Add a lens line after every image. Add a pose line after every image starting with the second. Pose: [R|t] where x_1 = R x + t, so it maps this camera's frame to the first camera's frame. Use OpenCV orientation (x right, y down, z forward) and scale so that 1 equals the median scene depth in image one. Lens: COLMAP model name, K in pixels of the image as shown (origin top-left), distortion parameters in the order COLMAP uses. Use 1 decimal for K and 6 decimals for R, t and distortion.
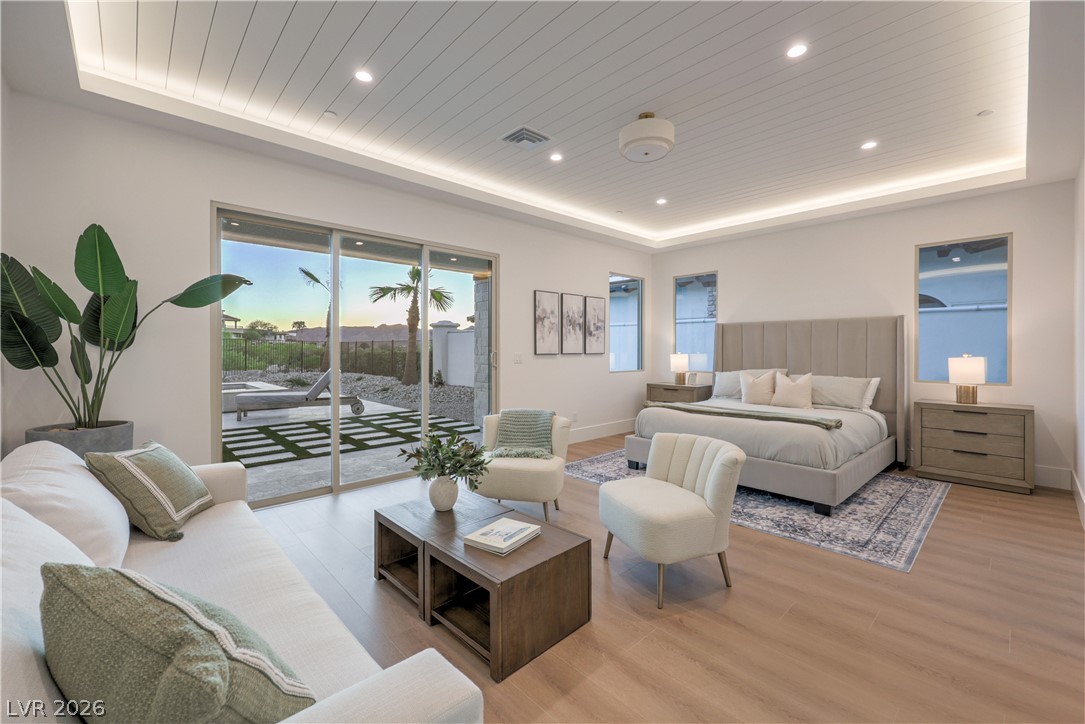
lens RADIAL K [[454.8, 0, 543.7], [0, 454.8, 365.4], [0, 0, 1]] dist [-0.002672, -0.000489]
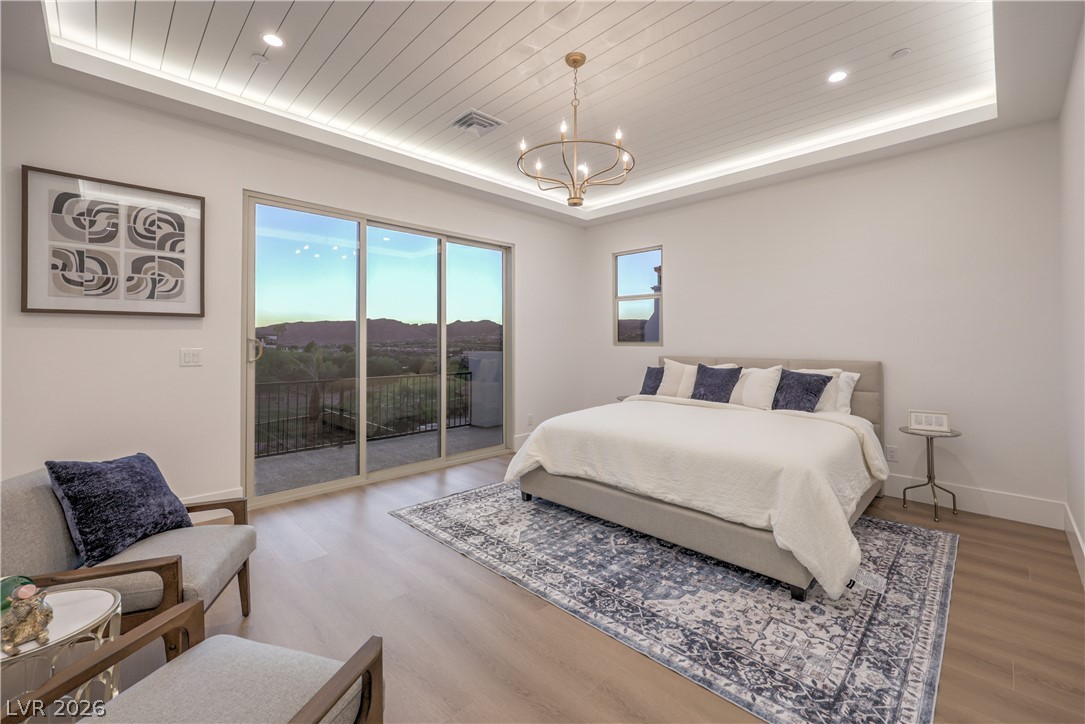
lens RADIAL K [[465.4, 0, 541.7], [0, 465.4, 338.3], [0, 0, 1]] dist [0.000046, -0.000189]
pose [[0.999093, 0.010383, 0.041298, 0.296639], [-0.008222, 0.998605, -0.052154, -0.004571], [-0.041782, 0.051767, 0.997785, 0.393040]]
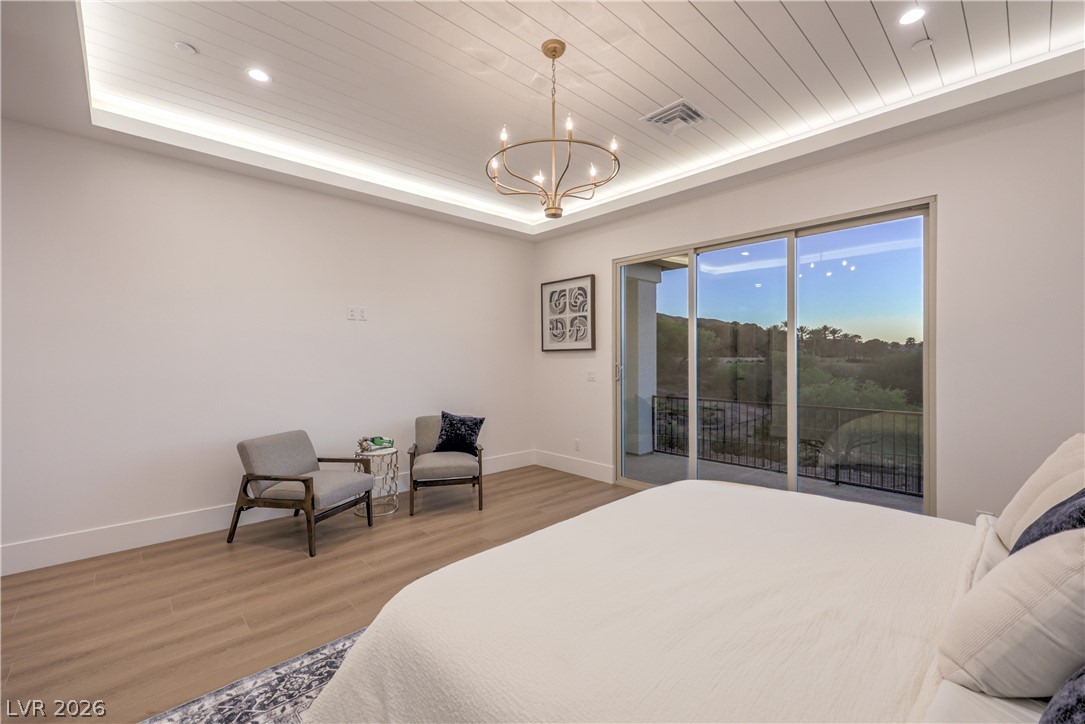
lens RADIAL K [[454.8, 0, 543.7], [0, 454.8, 365.4], [0, 0, 1]] dist [-0.002672, -0.000489]
pose [[0.005907, 0.022884, -0.999721, 1.125483], [-0.043639, 0.998792, 0.022605, -0.071457], [0.999030, 0.043493, 0.006898, 1.221776]]
